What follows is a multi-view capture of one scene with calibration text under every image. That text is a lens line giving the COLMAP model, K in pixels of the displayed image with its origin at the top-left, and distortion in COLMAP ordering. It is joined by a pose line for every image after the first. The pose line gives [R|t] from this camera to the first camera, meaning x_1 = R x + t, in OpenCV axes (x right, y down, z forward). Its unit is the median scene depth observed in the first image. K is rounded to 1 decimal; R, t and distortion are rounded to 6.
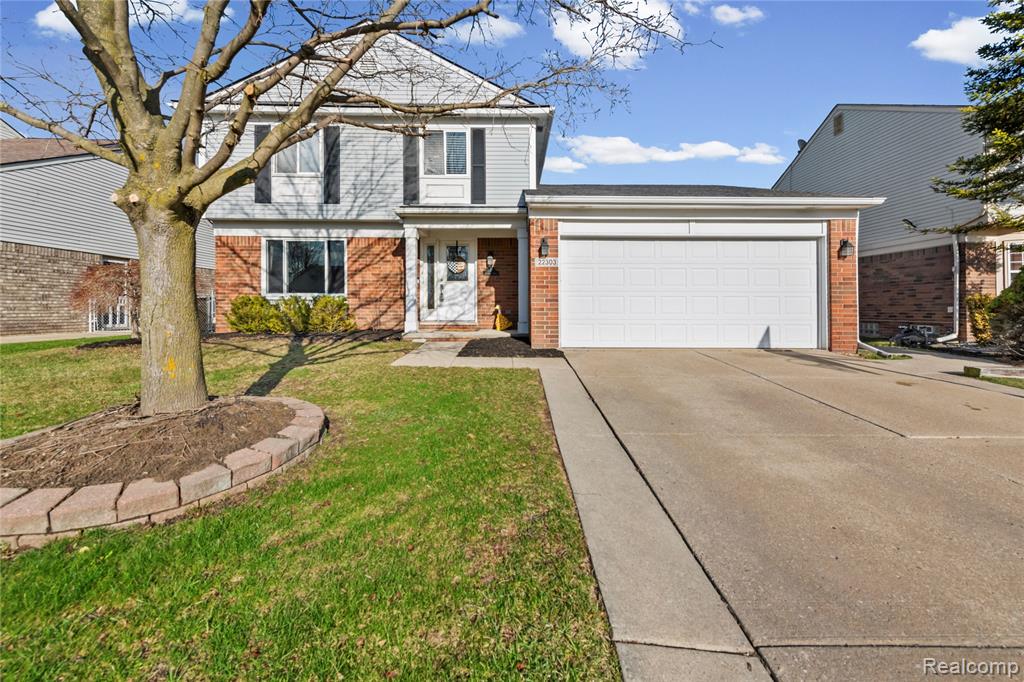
lens RADIAL K [[421.4, 0, 532.6], [0, 421.4, 323.0], [0, 0, 1]] dist [0.015881, -0.003515]
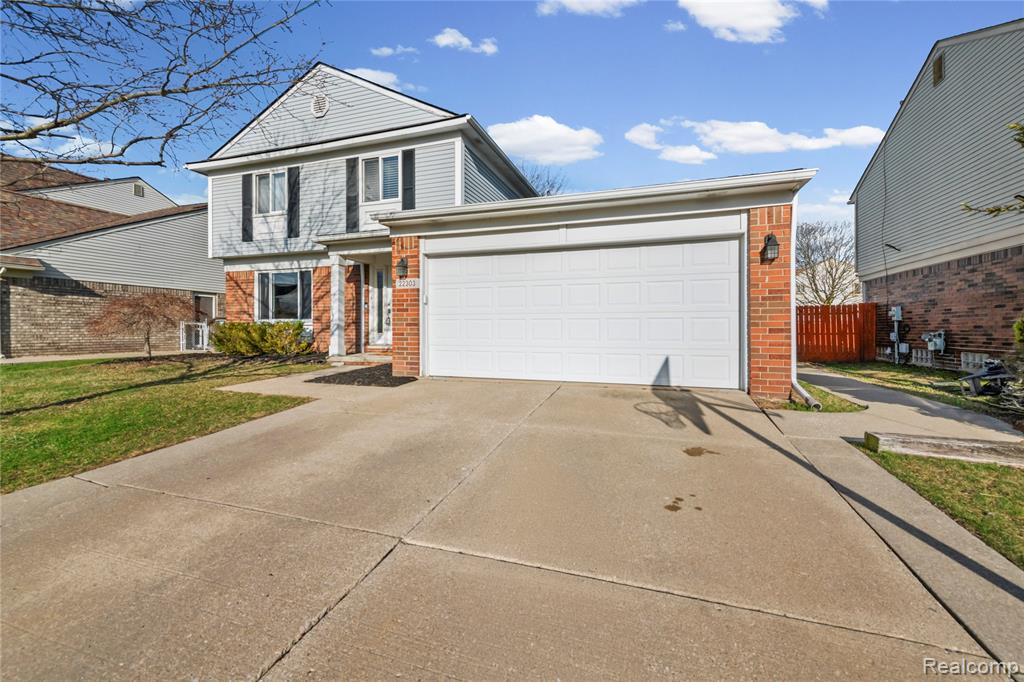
lens RADIAL K [[421.4, 0, 535.2], [0, 421.4, 341.5], [0, 0, 1]] dist [0.015881, -0.003515]
pose [[0.943005, 0.007210, -0.332700, 0.483603], [-0.009946, 0.999929, -0.006521, -0.010509], [0.332630, 0.009458, 0.943010, 0.173046]]
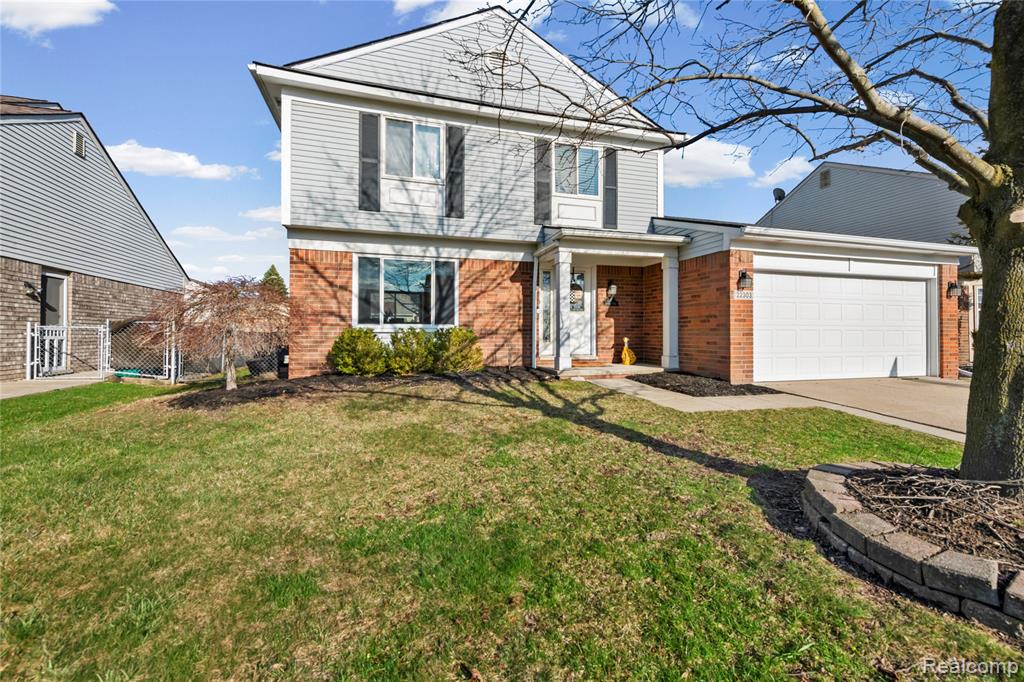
lens RADIAL K [[421.4, 0, 519.7], [0, 421.4, 341.1], [0, 0, 1]] dist [0.015881, -0.003515]
pose [[0.960281, -0.007497, 0.278935, -0.582818], [0.012187, 0.999812, -0.015083, -0.024340], [-0.278769, 0.017883, 0.960192, 0.169495]]
